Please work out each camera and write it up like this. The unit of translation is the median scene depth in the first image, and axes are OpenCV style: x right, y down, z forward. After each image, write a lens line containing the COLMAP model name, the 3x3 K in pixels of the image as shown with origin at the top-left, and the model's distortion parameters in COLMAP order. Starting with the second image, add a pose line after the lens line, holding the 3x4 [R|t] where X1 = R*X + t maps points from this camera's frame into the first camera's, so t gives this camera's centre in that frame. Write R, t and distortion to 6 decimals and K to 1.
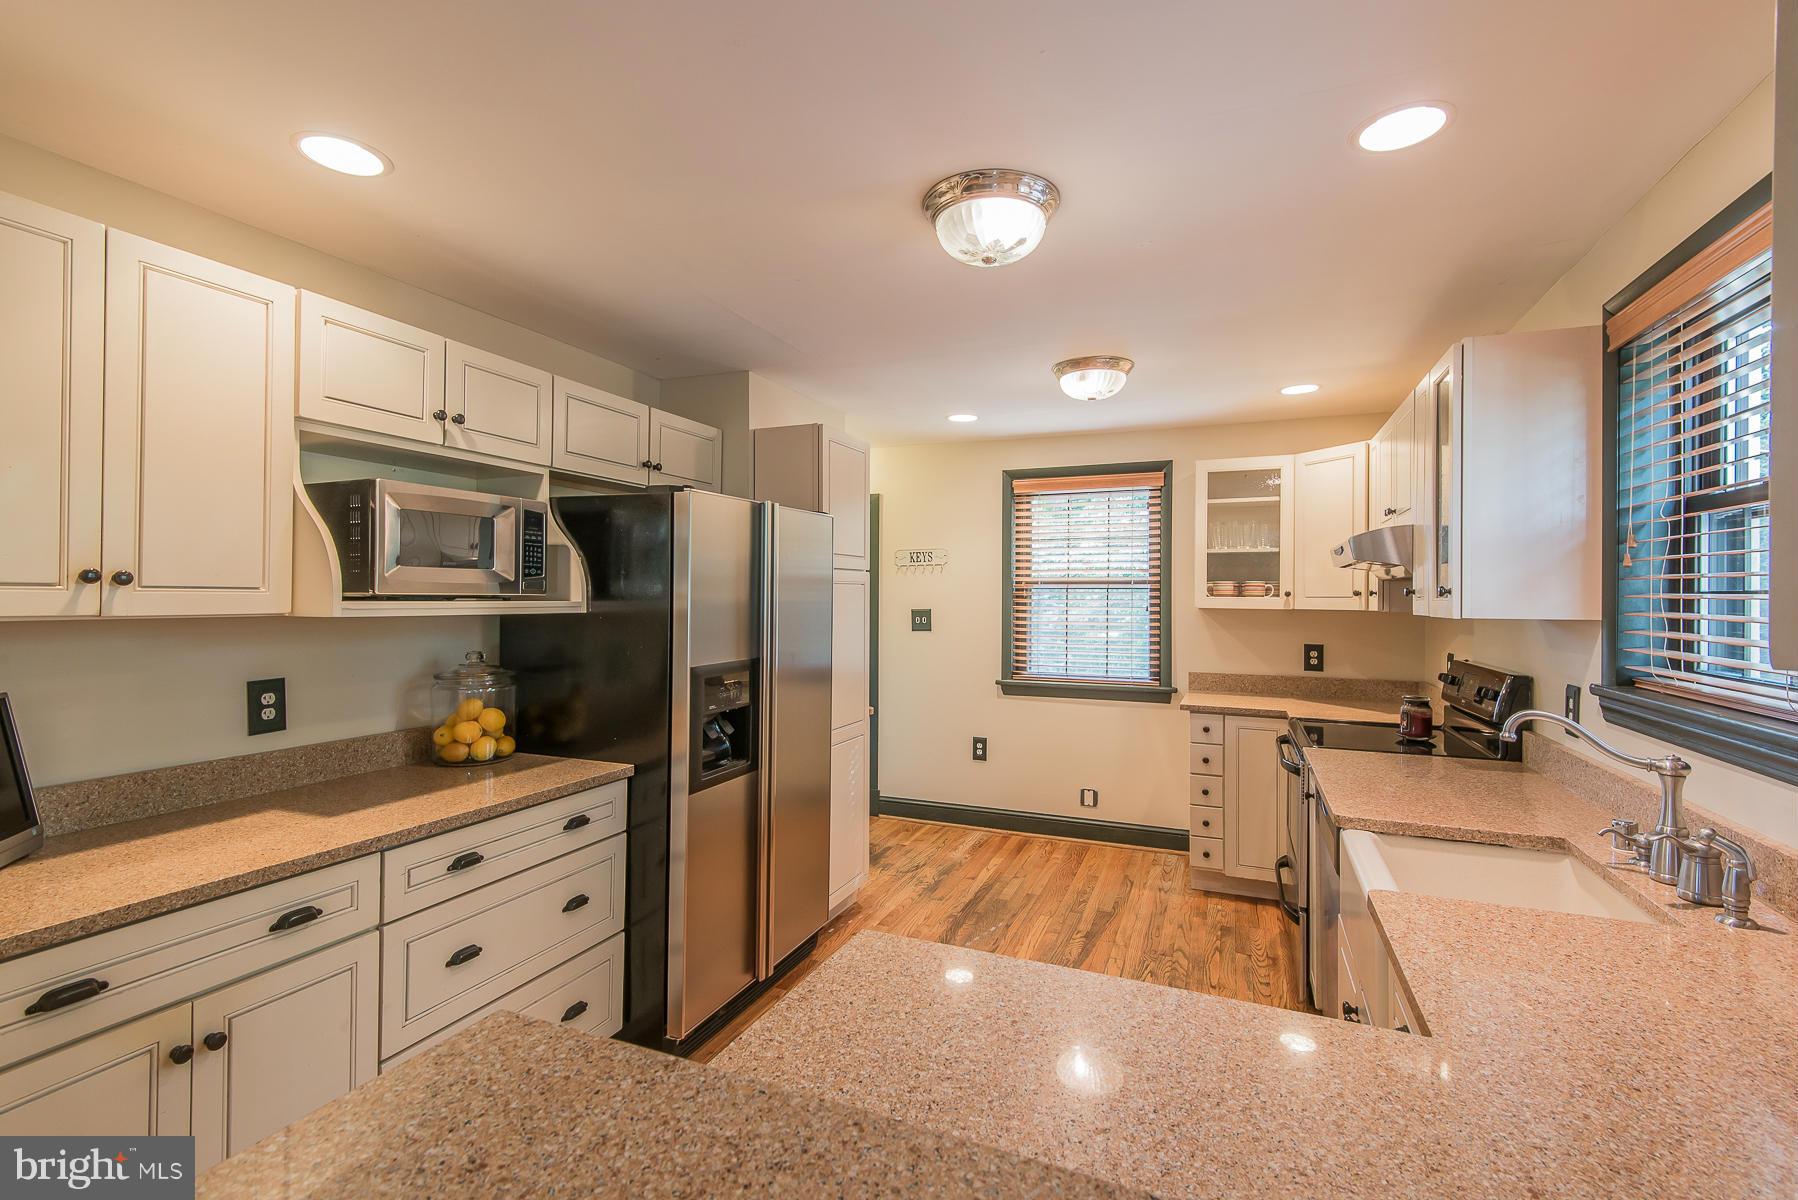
lens RADIAL K [[804.4, 0, 899.0], [0, 804.4, 600.0], [0, 0, 1]] dist [0.043348, -0.000056]
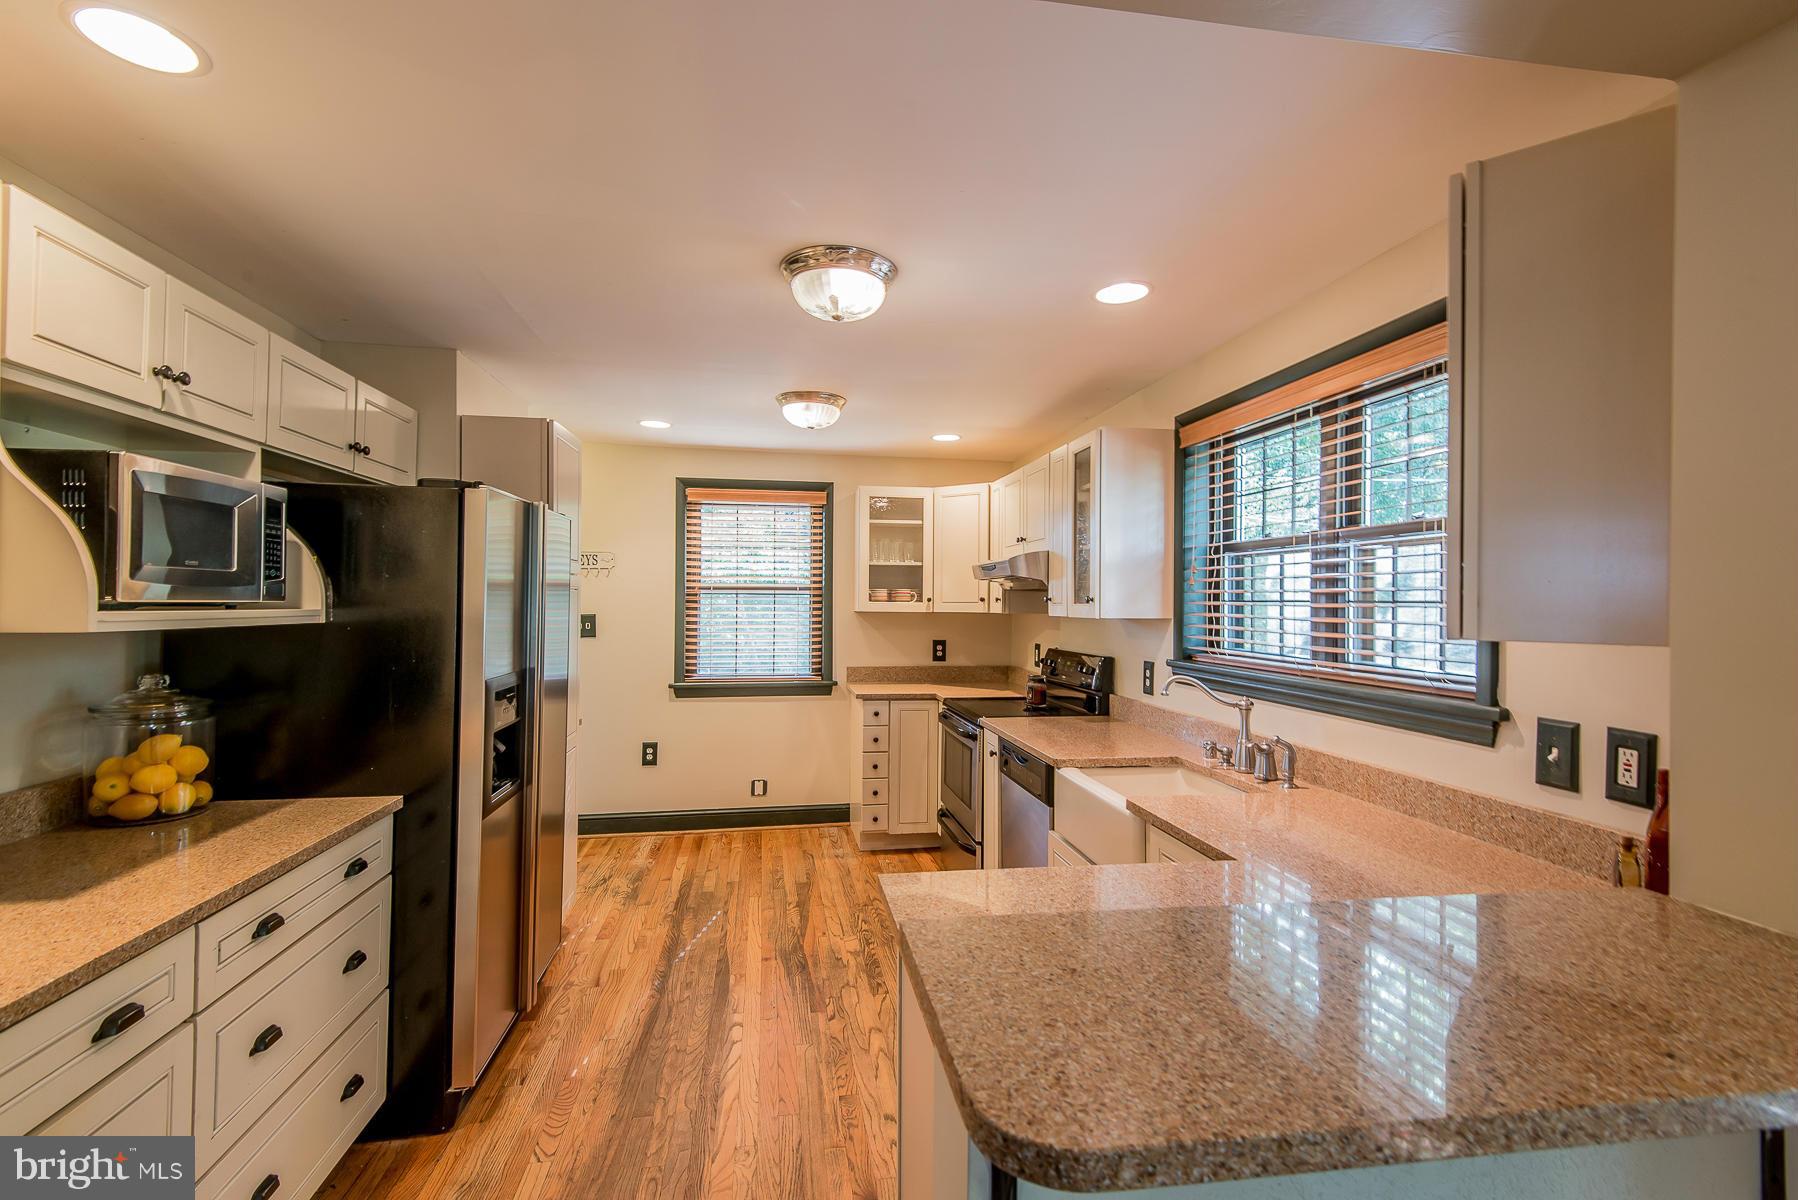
lens RADIAL K [[816.3, 0, 895.1], [0, 816.3, 595.6], [0, 0, 1]] dist [0.020767, -0.000157]
pose [[0.844922, 0.004104, 0.534874, -0.240130], [0.000523, 0.999964, -0.008500, -0.003188], [-0.534890, 0.007462, 0.844889, -0.026119]]
